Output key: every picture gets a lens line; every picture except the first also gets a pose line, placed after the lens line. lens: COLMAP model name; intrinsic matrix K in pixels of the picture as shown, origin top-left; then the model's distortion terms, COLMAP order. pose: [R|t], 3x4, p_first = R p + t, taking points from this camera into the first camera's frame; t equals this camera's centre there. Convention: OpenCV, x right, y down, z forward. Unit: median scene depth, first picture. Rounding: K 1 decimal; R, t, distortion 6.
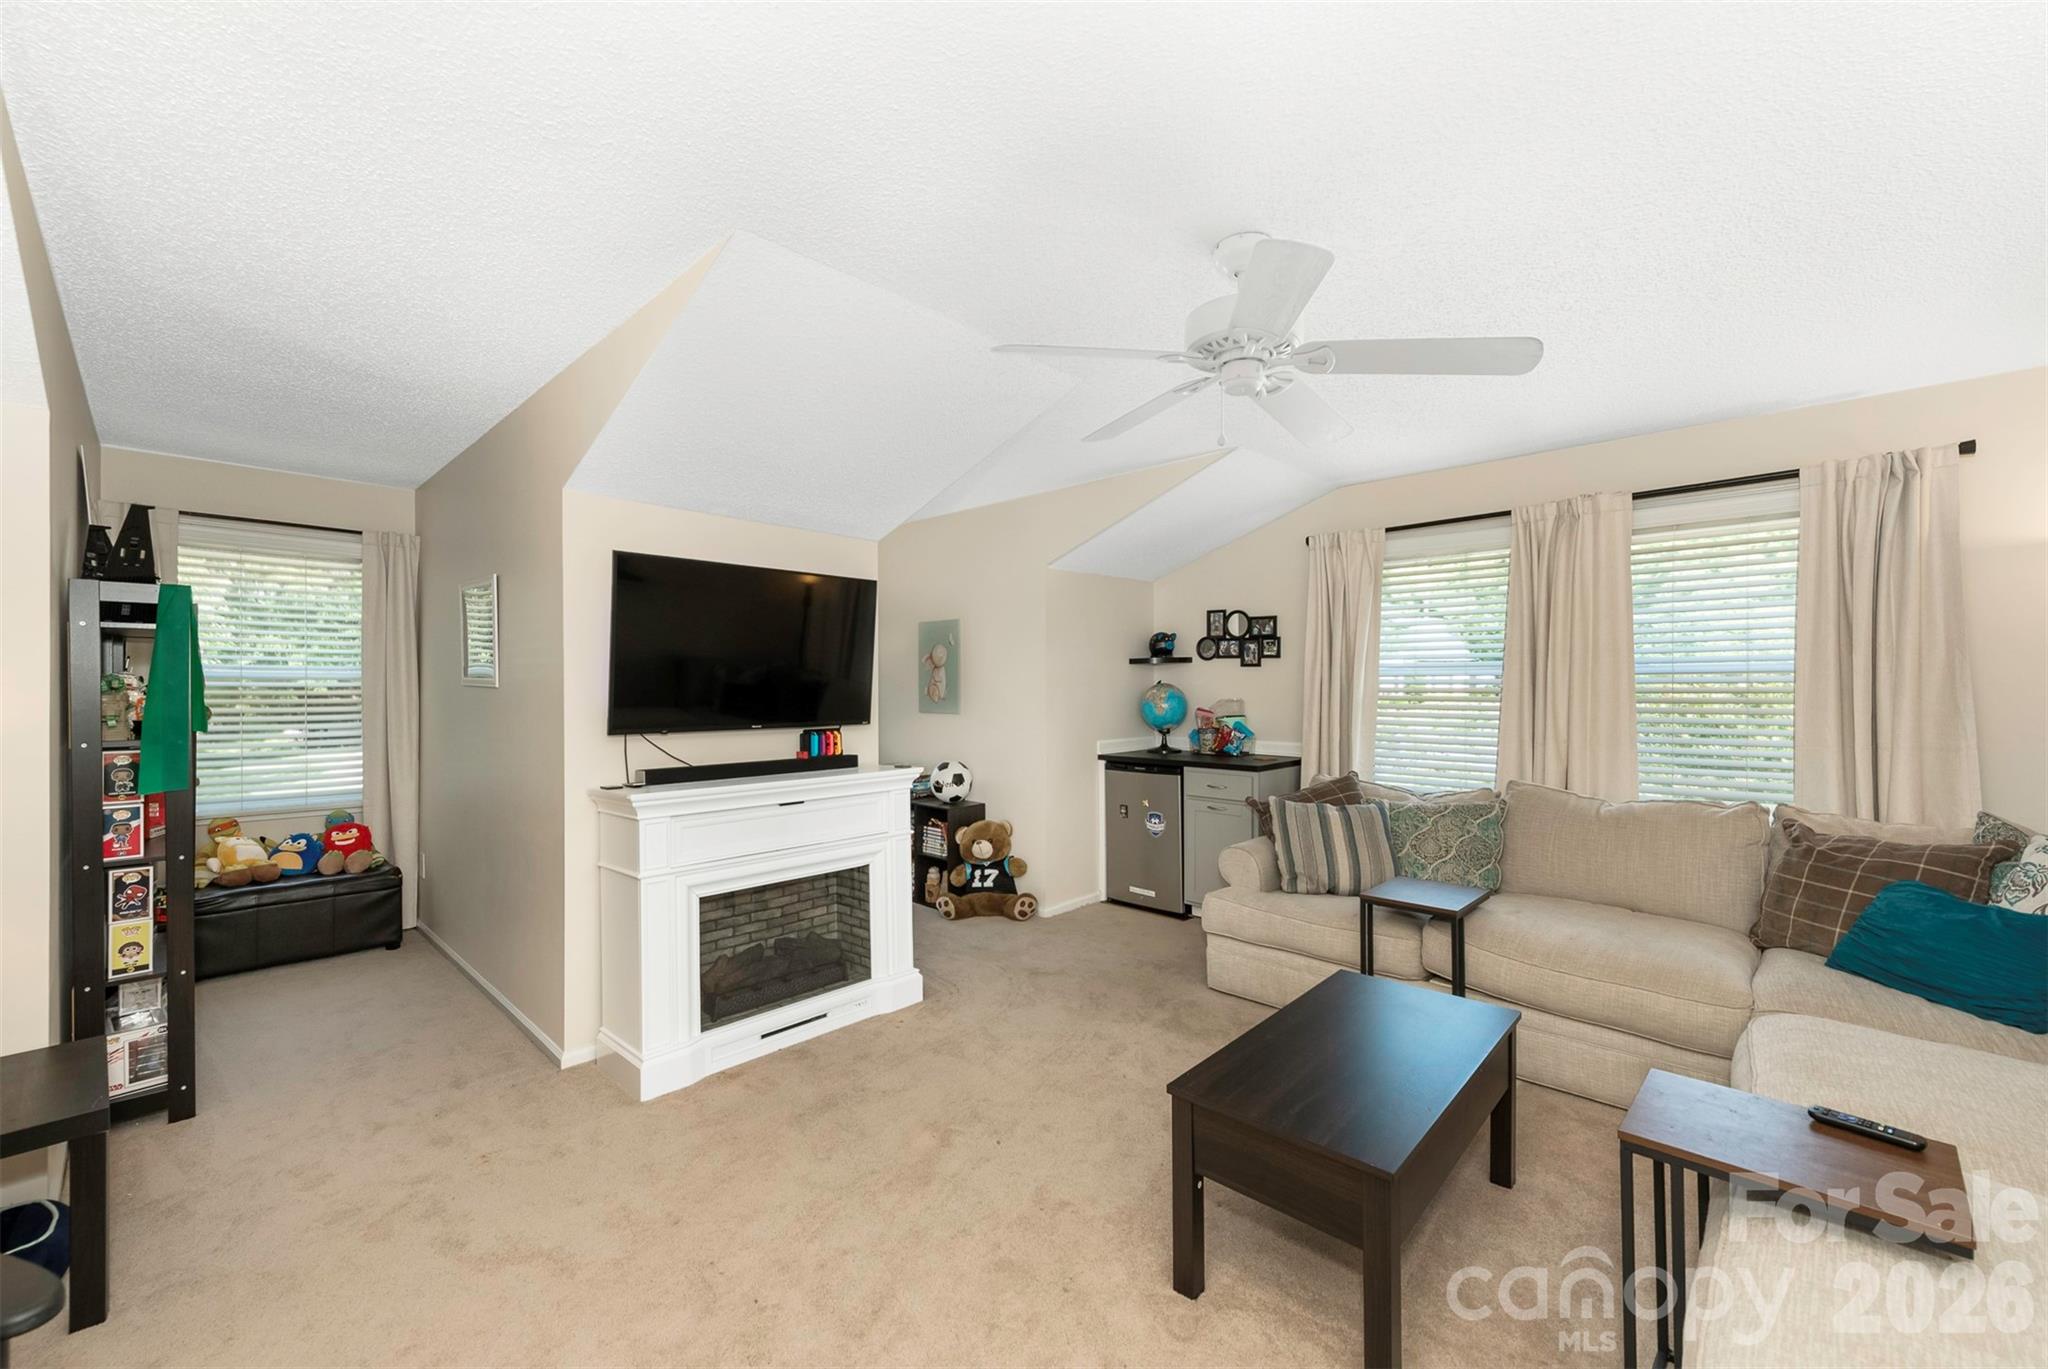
lens RADIAL K [[819.6, 0, 1059.8], [0, 819.6, 682.8], [0, 0, 1]] dist [0.000199, -0.000040]
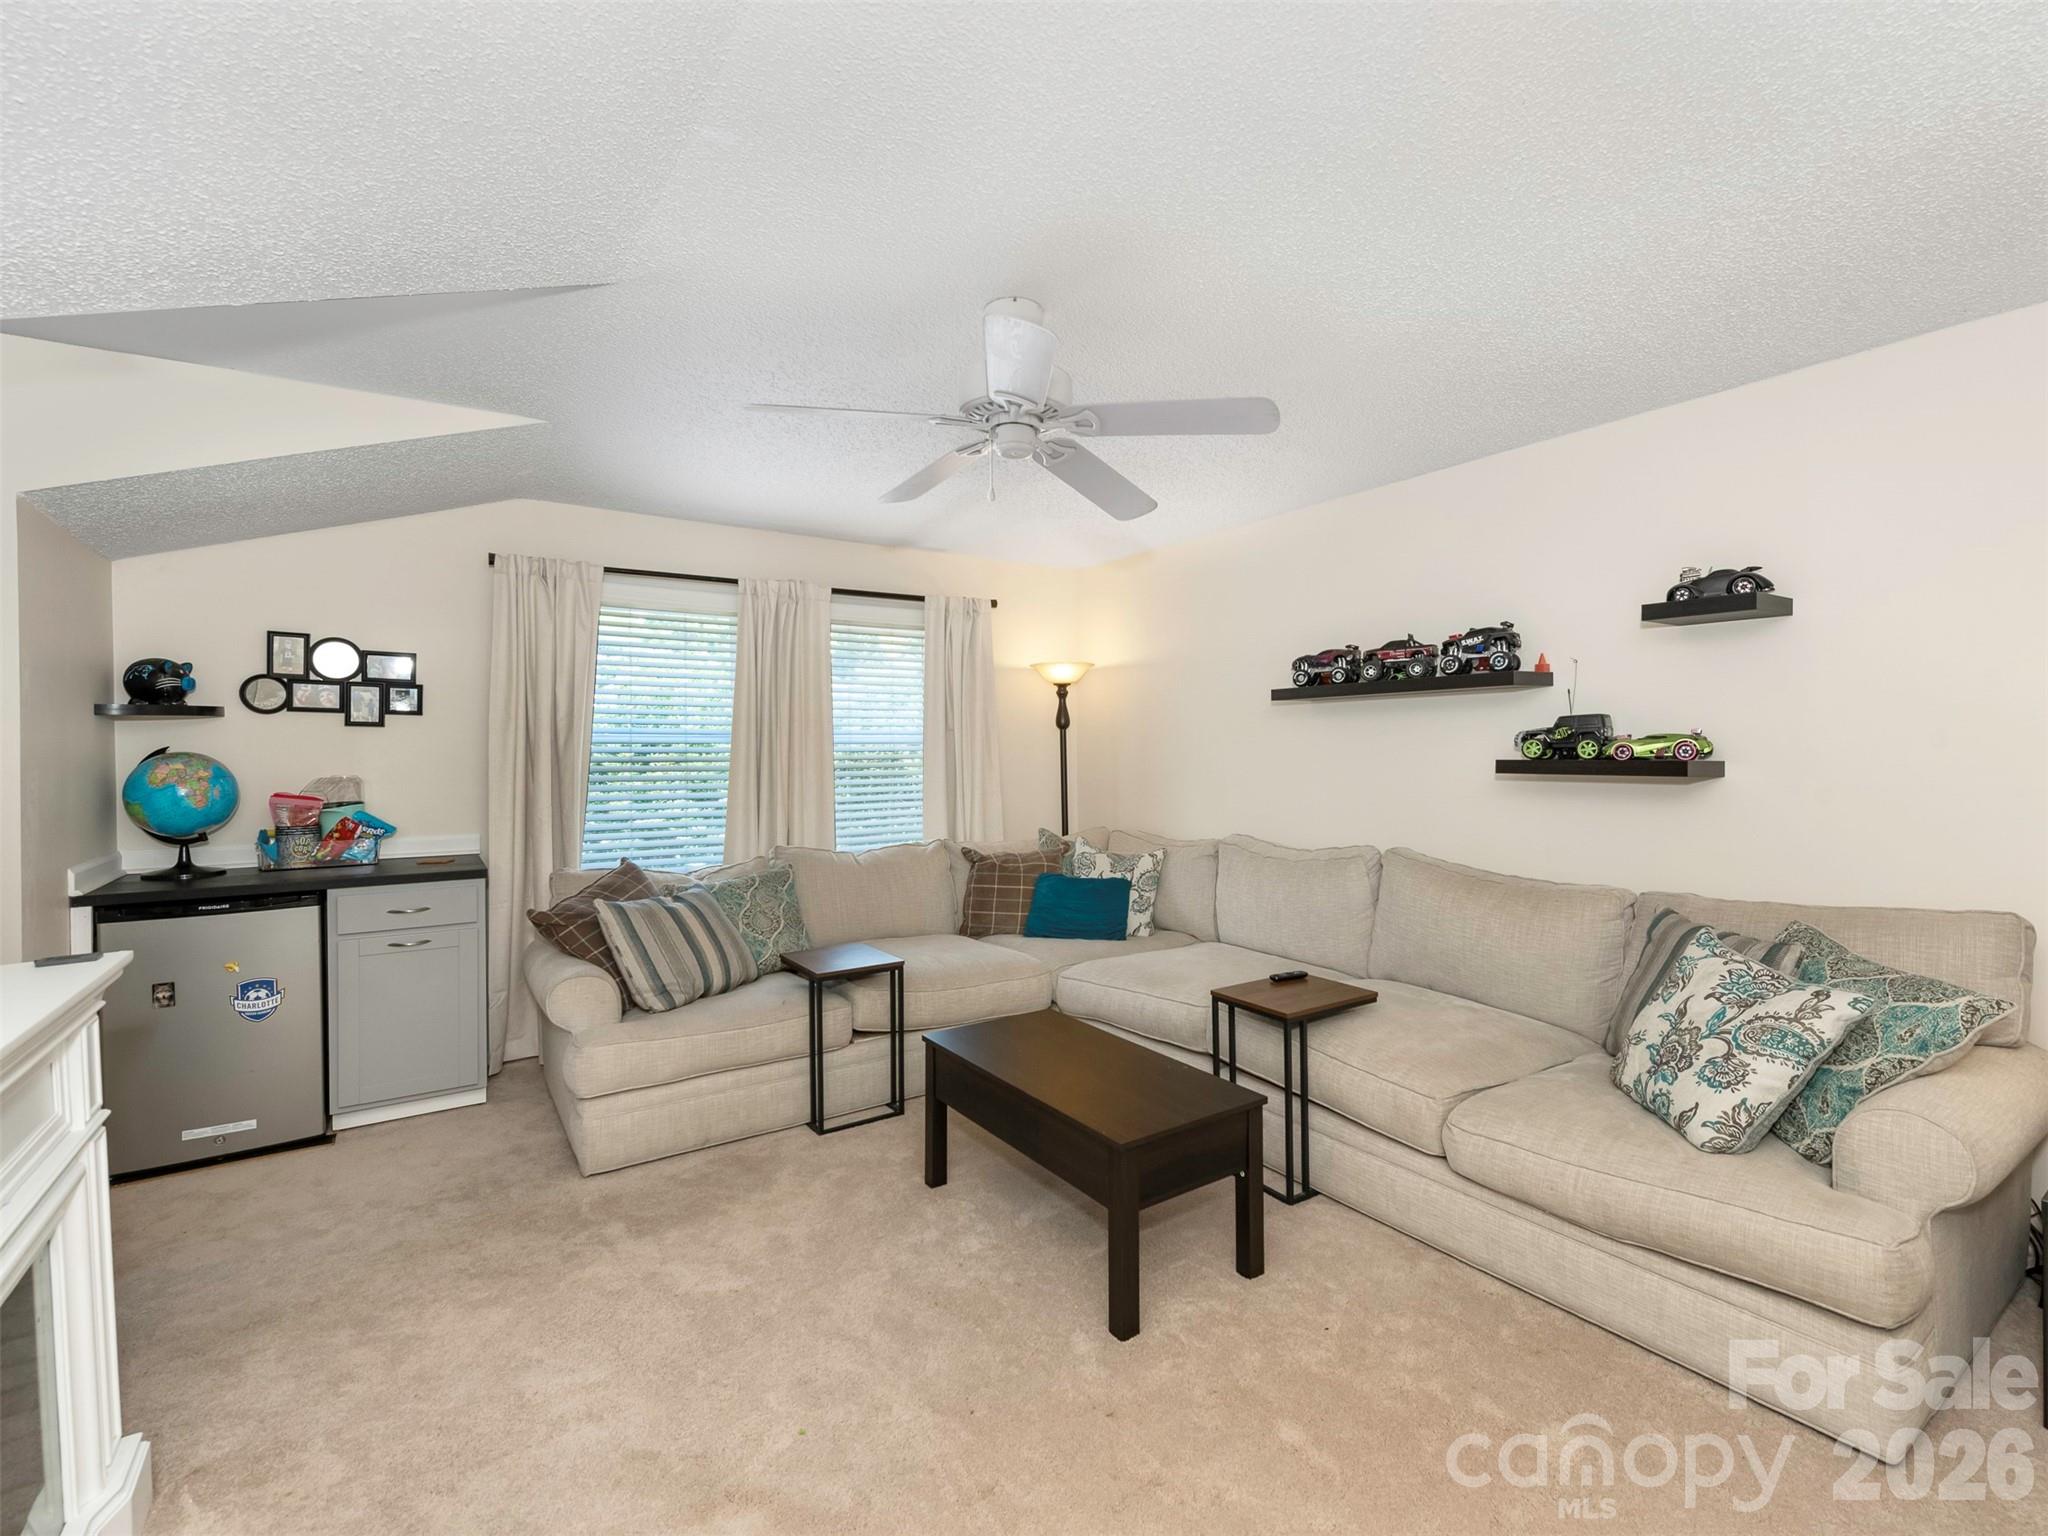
lens RADIAL K [[928.5, 0, 1015.5], [0, 928.5, 766.9], [0, 0, 1]] dist [0.018691, -0.011126]
pose [[0.215740, -0.014169, 0.976348, -0.379215], [0.001790, 0.999899, 0.014116, 0.002961], [-0.976449, -0.001298, 0.215744, 0.330063]]
